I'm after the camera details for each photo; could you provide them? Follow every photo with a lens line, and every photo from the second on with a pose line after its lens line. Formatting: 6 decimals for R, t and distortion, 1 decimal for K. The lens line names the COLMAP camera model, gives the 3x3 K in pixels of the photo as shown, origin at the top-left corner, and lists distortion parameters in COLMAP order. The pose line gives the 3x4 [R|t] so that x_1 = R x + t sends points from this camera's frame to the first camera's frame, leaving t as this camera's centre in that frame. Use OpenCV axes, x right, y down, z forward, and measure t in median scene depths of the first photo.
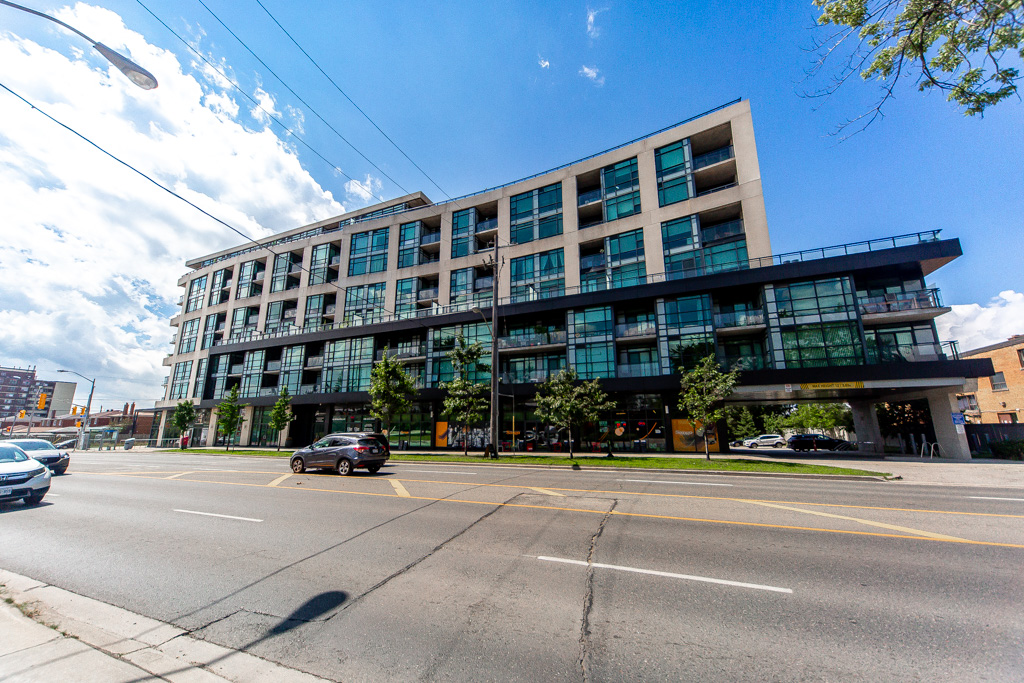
lens RADIAL K [[354.1, 0, 514.3], [0, 354.1, 365.1], [0, 0, 1]] dist [0.016597, 0.000066]
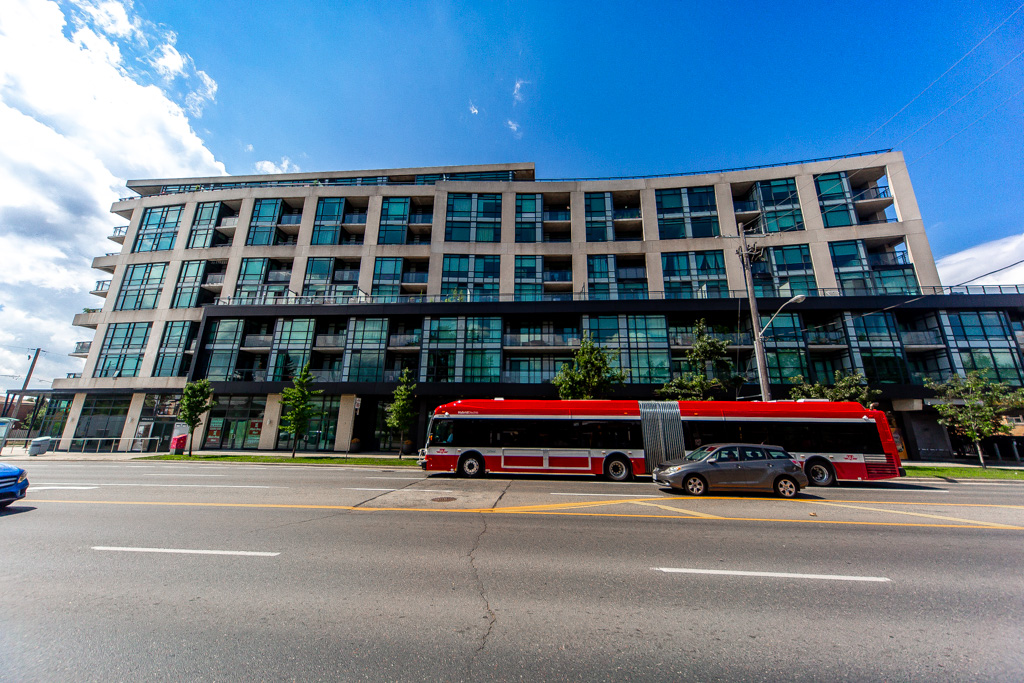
lens RADIAL K [[340.7, 0, 513.1], [0, 340.7, 353.2], [0, 0, 1]] dist [0.012452, -0.000042]
pose [[0.951290, 0.084160, 0.296586, -0.615294], [-0.071237, 0.995989, -0.054134, 0.045928], [-0.299953, 0.030370, 0.953471, 0.243910]]
